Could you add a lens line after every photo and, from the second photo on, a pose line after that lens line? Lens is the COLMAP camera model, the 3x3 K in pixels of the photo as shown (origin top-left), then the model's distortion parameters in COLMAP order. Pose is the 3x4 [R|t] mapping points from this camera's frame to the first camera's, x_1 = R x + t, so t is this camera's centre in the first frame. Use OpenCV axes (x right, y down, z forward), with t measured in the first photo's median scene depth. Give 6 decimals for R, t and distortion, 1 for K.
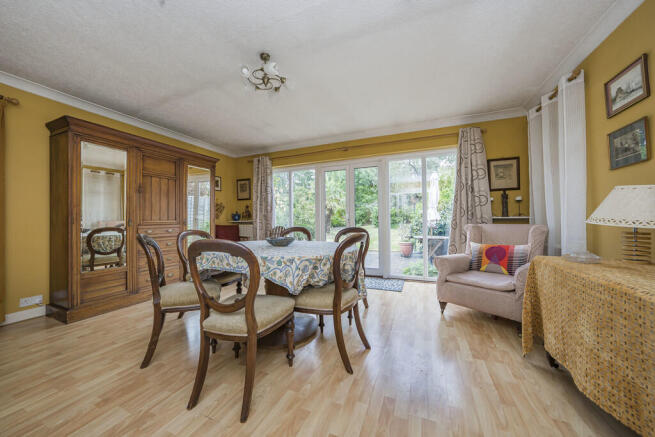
lens RADIAL K [[233.2, 0, 328.2], [0, 233.2, 219.1], [0, 0, 1]] dist [-0.016351, 0.000508]
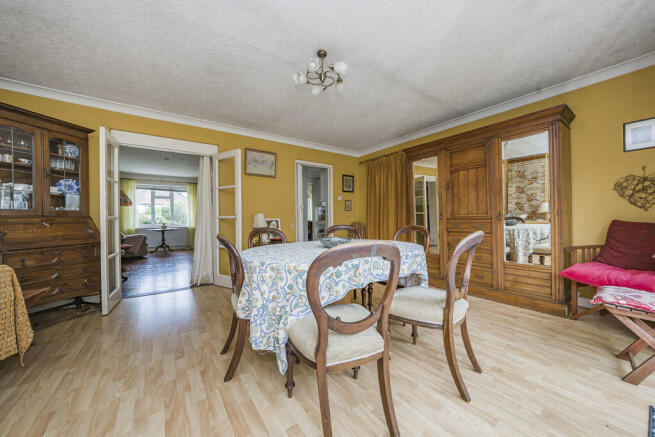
lens RADIAL K [[233.2, 0, 325.4], [0, 233.2, 220.1], [0, 0, 1]] dist [-0.016351, 0.000508]
pose [[-0.524047, 0.017453, -0.851511, 0.418846], [0.023344, 0.999709, 0.006124, 0.010434], [0.851369, -0.016668, -0.524302, 1.079965]]
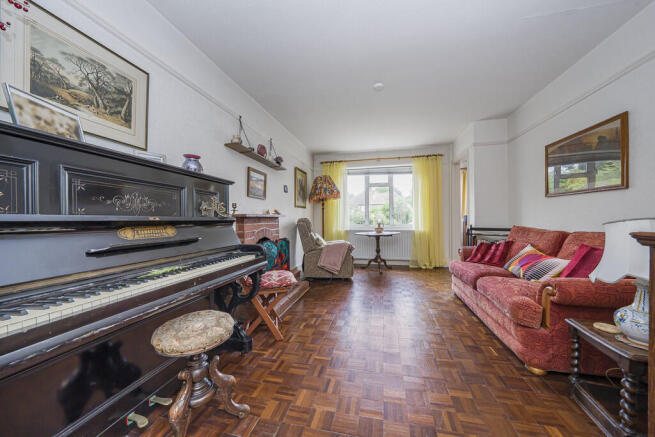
lens RADIAL K [[233.2, 0, 325.3], [0, 233.2, 221.5], [0, 0, 1]] dist [-0.016351, 0.000508]
pose [[-0.987497, 0.013043, -0.157094, 0.318780], [0.012798, 0.999915, 0.002571, 0.008058], [0.157114, 0.000529, -0.987580, 0.865518]]
